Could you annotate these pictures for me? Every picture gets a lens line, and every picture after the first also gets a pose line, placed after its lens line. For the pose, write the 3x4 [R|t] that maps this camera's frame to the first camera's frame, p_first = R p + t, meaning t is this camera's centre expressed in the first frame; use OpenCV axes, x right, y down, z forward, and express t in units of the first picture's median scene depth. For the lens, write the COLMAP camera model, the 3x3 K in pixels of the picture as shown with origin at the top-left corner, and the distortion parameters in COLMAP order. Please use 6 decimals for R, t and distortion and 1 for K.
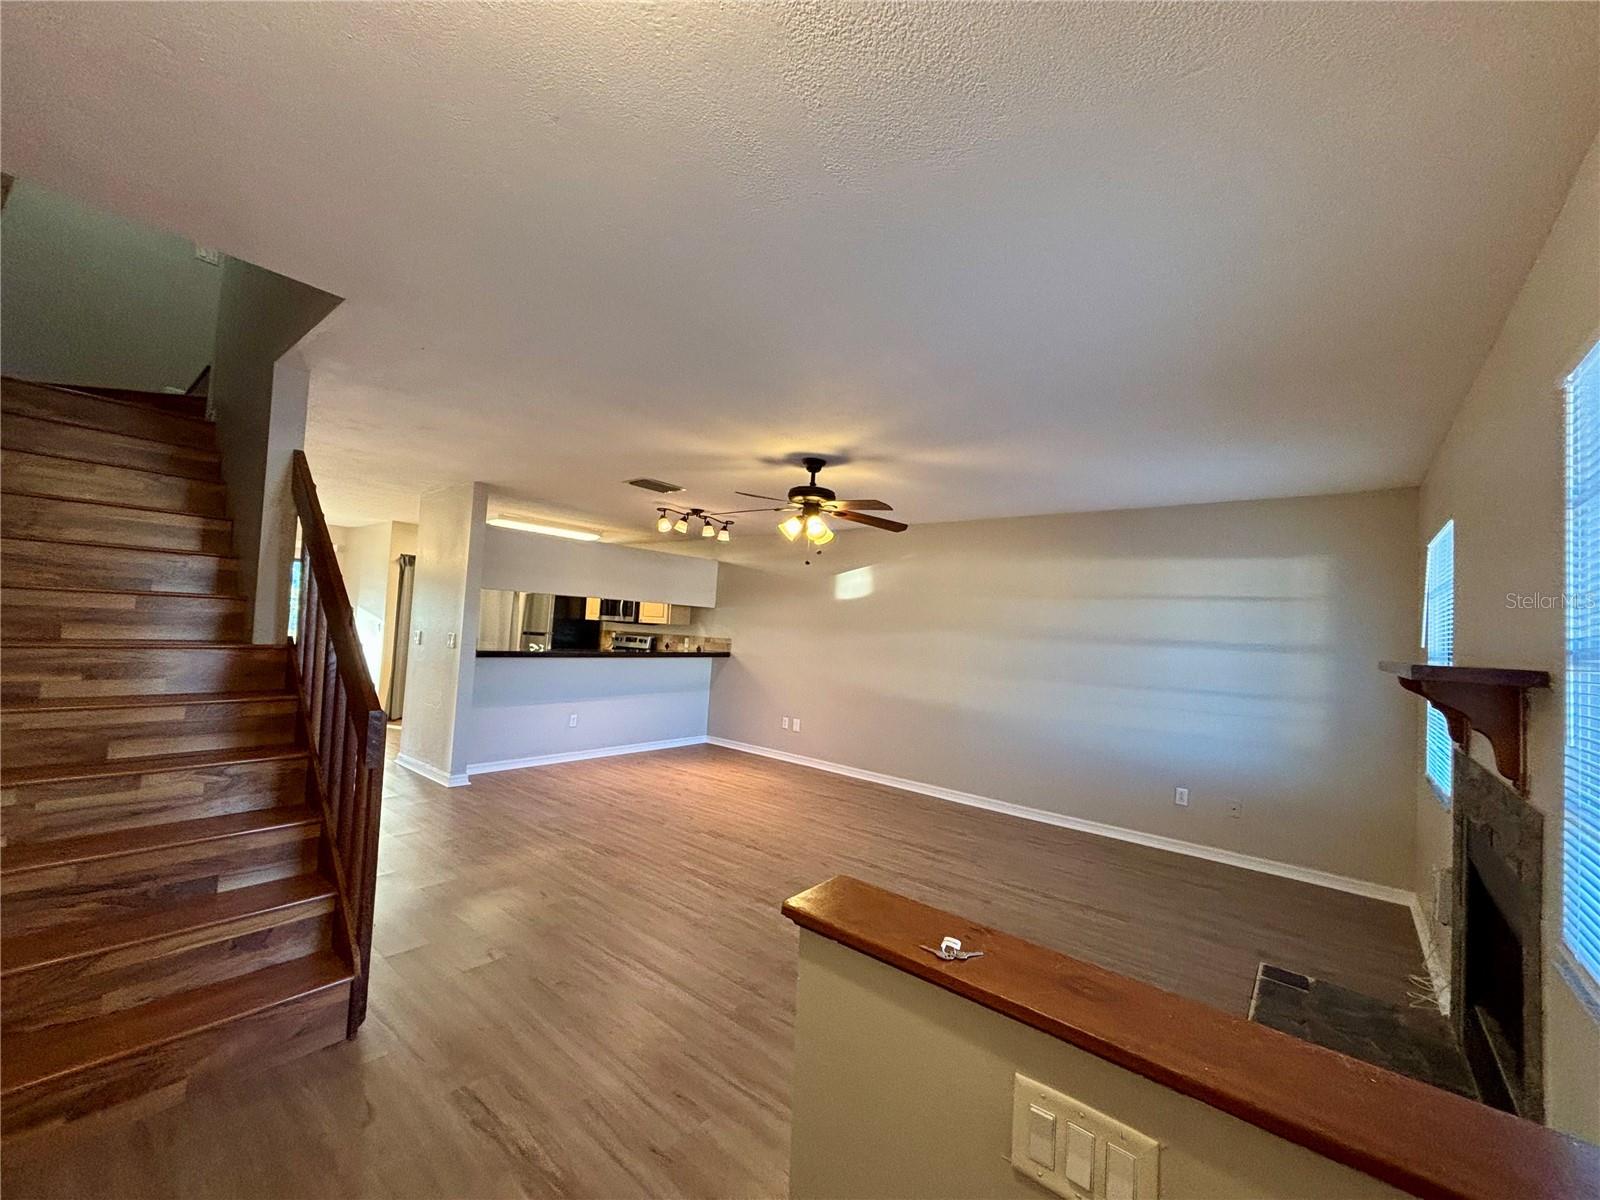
lens RADIAL K [[644.2, 0, 800.0], [0, 644.2, 600.0], [0, 0, 1]] dist [0.001769, -0.000047]
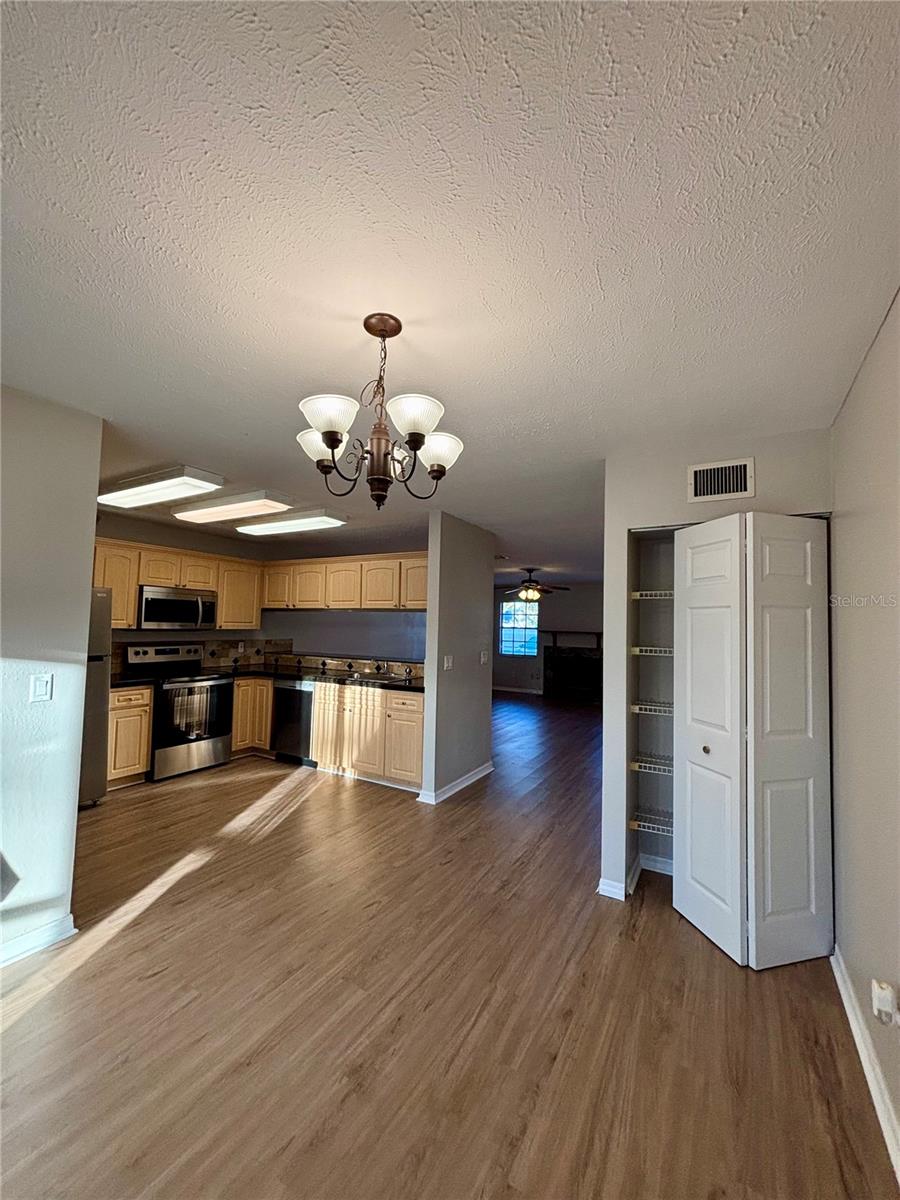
lens RADIAL K [[483.2, 0, 456.8], [0, 483.2, 601.0], [0, 0, 1]] dist [0.001769, -0.000047]
pose [[-0.172976, -0.002926, 0.984922, -0.942636], [-0.071610, 0.997386, -0.009613, -0.018720], [-0.982319, -0.072193, -0.172733, 0.812644]]
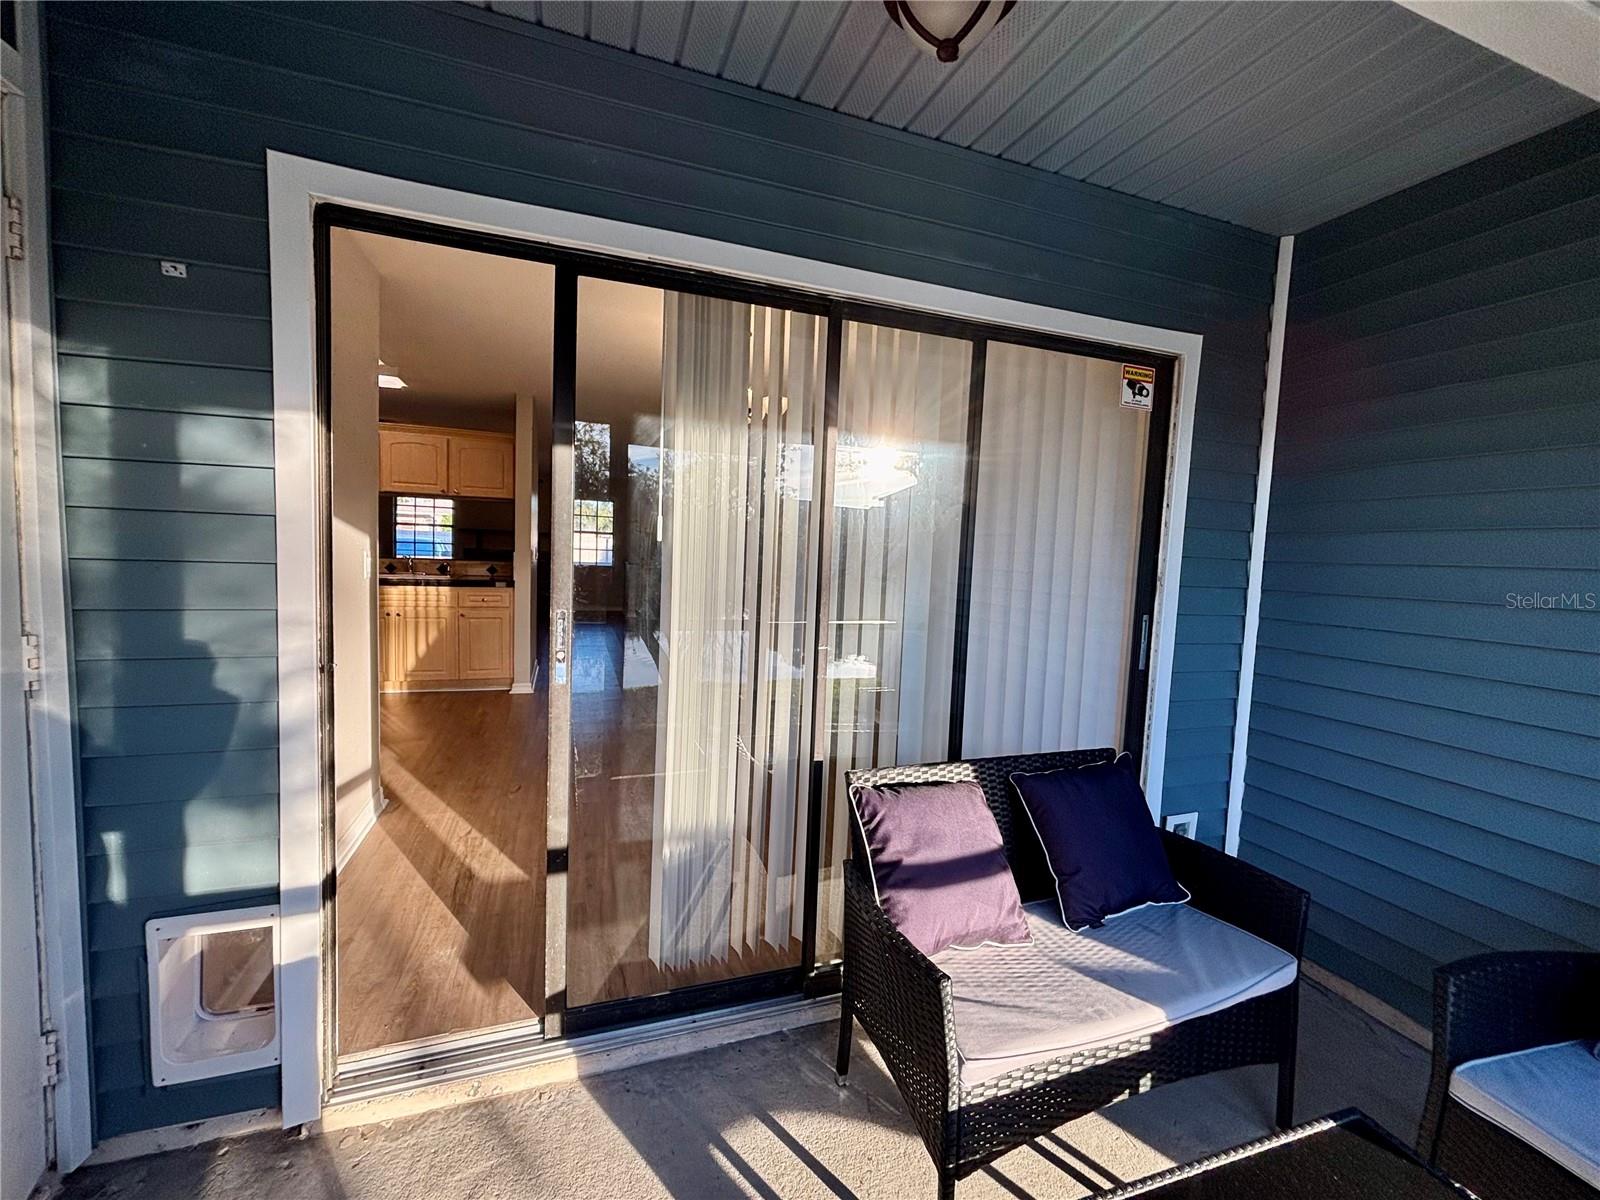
lens RADIAL K [[676.4, 0, 800.0], [0, 676.4, 600.0], [0, 0, 1]] dist [0.001015, 0.000040]
pose [[-0.854103, -0.122920, 0.505370, -1.033124], [-0.104780, 0.992415, 0.064298, 0.013773], [-0.509440, 0.001964, -0.860504, 1.197314]]
